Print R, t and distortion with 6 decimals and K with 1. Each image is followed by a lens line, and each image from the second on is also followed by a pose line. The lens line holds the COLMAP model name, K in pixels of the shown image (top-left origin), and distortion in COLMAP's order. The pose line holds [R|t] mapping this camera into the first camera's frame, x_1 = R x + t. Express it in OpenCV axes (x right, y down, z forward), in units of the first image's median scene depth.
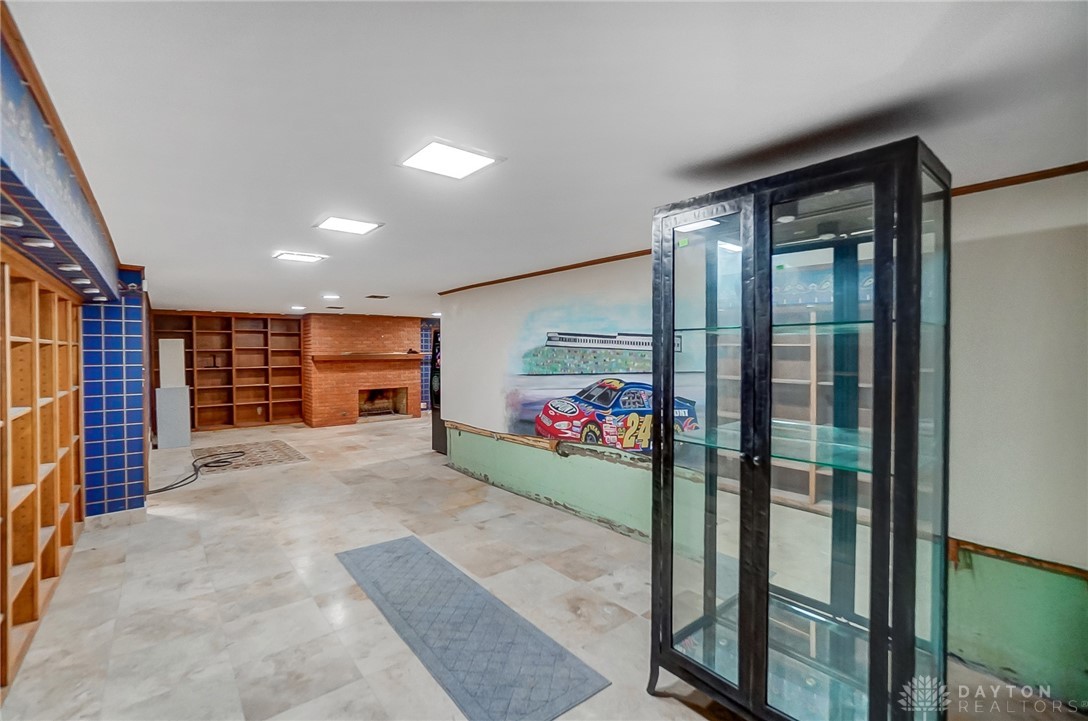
lens RADIAL K [[480.5, 0, 545.0], [0, 480.5, 358.3], [0, 0, 1]] dist [-0.012985, 0.007185]
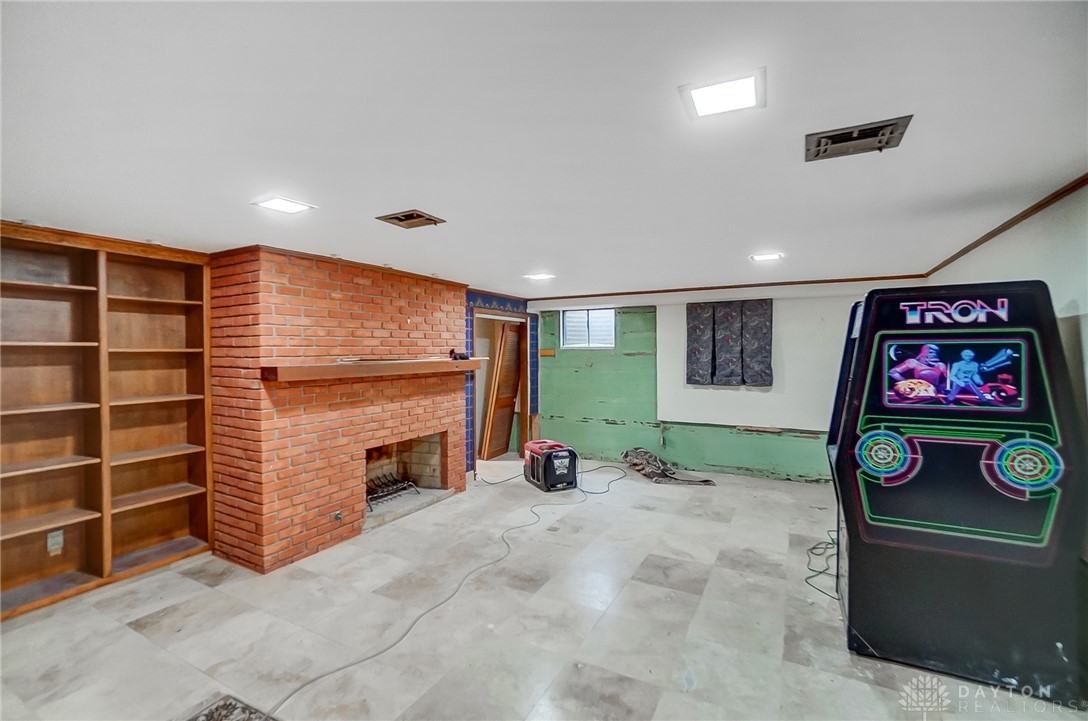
lens RADIAL K [[480.5, 0, 540.7], [0, 480.5, 353.7], [0, 0, 1]] dist [-0.012985, 0.007185]
pose [[0.927960, 0.000938, 0.372680, -0.412399], [0.004407, 0.999899, -0.013489, -0.009781], [-0.372655, 0.014160, 0.927862, 0.578779]]
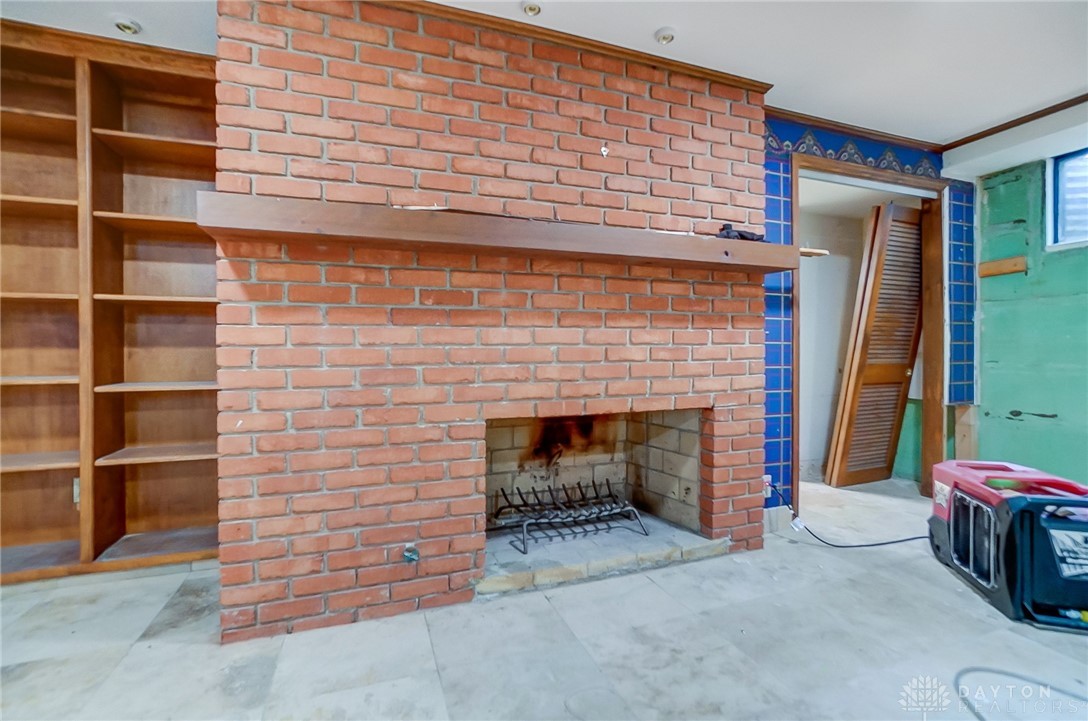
lens RADIAL K [[480.5, 0, 544.4], [0, 480.5, 355.5], [0, 0, 1]] dist [-0.012985, 0.007185]
pose [[0.942153, 0.004041, -0.335160, -0.311417], [-0.008294, 0.999902, -0.011256, 0.043763], [0.335082, 0.013385, 0.942094, 0.851067]]
